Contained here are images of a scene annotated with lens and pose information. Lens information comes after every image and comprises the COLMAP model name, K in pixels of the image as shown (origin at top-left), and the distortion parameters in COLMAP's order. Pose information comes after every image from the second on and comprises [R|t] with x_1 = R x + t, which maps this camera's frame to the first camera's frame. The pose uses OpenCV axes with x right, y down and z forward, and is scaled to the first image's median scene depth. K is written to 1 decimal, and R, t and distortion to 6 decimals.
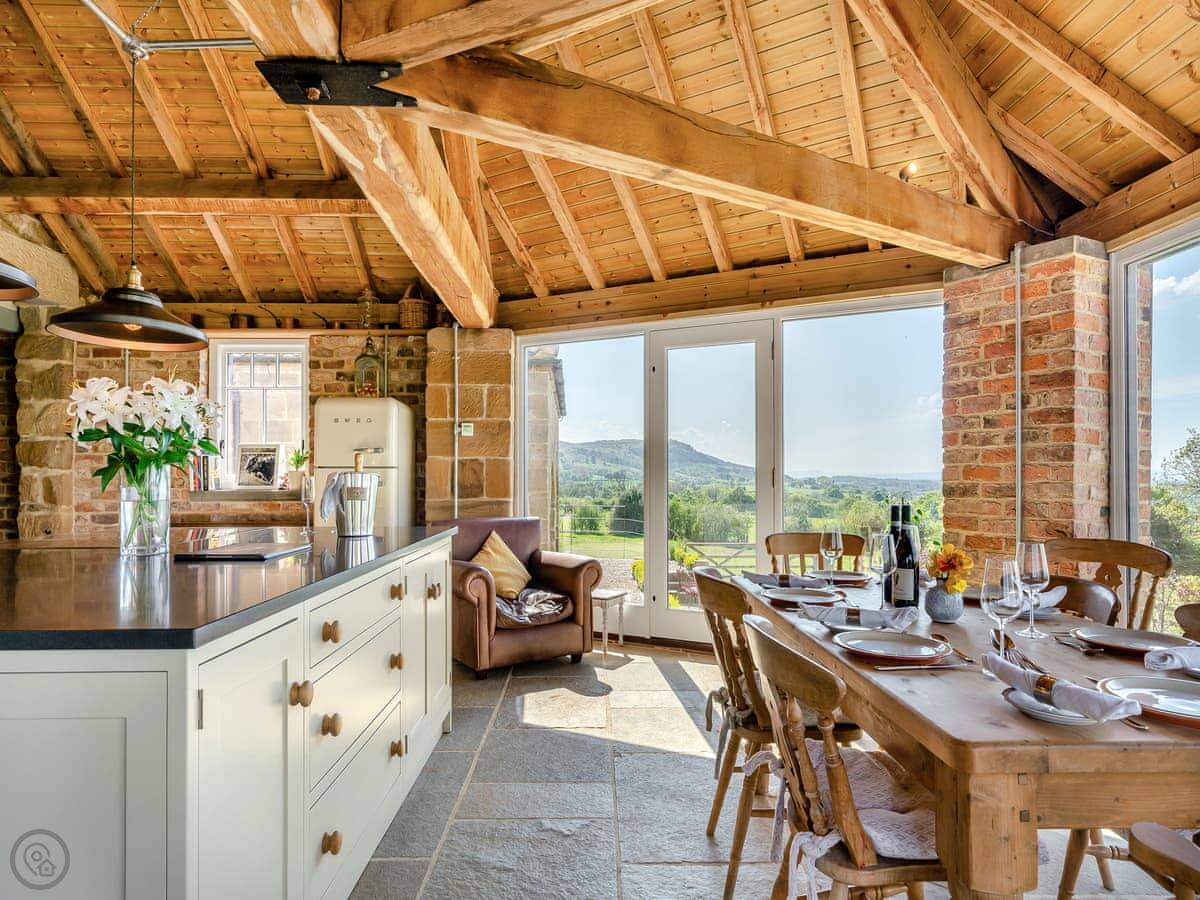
lens RADIAL K [[692.5, 0, 599.8], [0, 692.5, 457.6], [0, 0, 1]] dist [-0.002835, 0.004378]
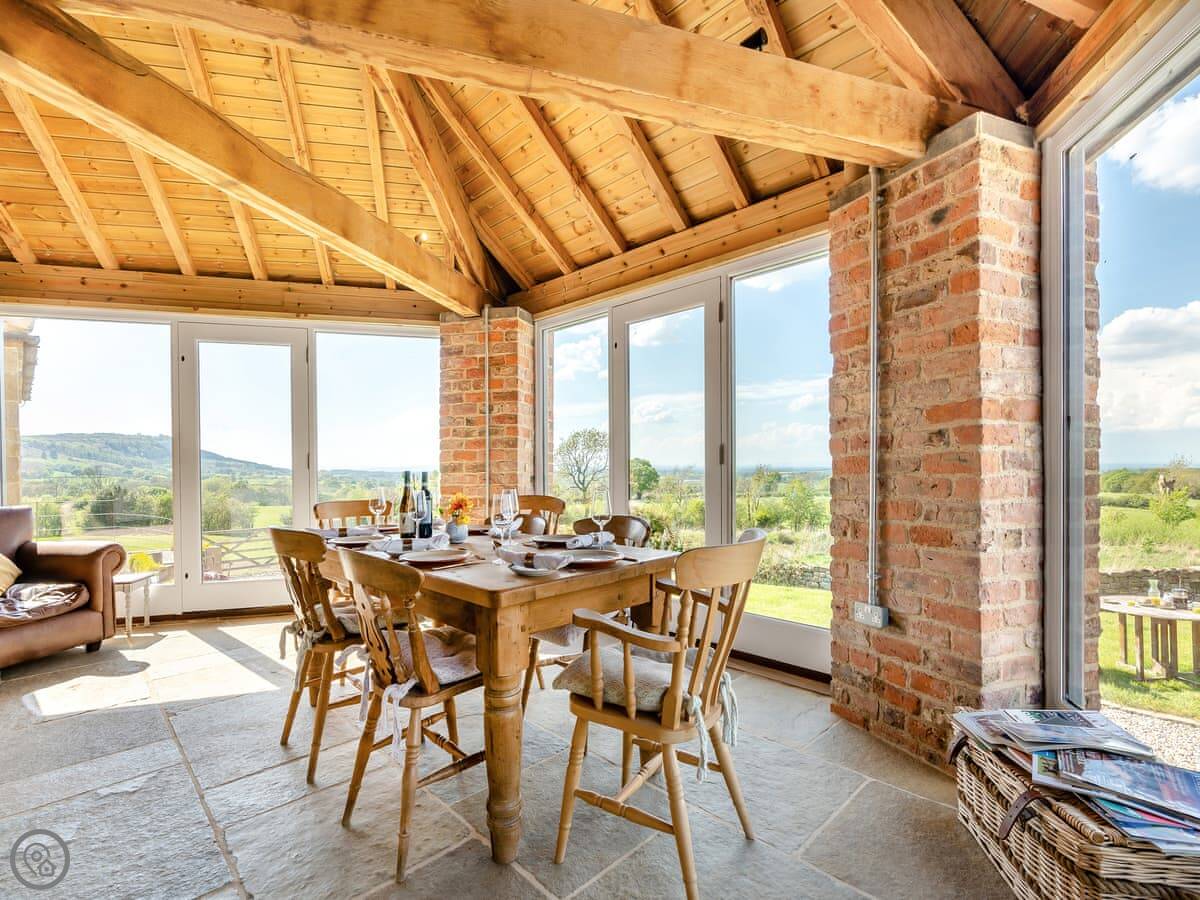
lens RADIAL K [[552.4, 0, 595.6], [0, 552.4, 456.6], [0, 0, 1]] dist [-0.003434, 0.000443]
pose [[0.720134, 0.001034, 0.693835, -0.063557], [-0.004782, 0.999983, 0.003474, 0.017966], [-0.693819, -0.005819, 0.720126, -0.040344]]
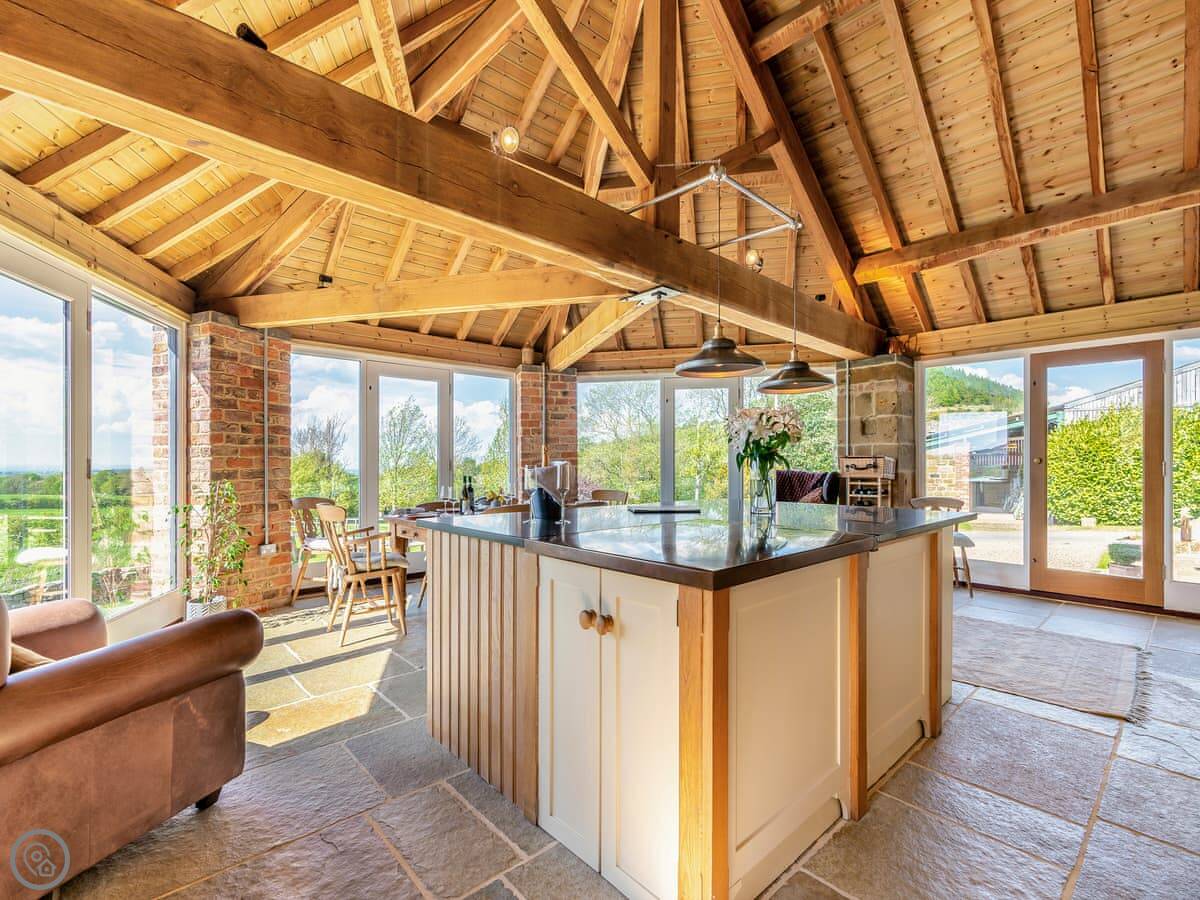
lens RADIAL K [[552.4, 0, 595.6], [0, 552.4, 456.6], [0, 0, 1]] dist [-0.003434, 0.000443]
pose [[-0.648874, 0.010144, 0.760828, -0.844996], [-0.017285, 0.999457, -0.028067, 0.028840], [-0.760700, -0.031363, -0.648346, 1.188597]]
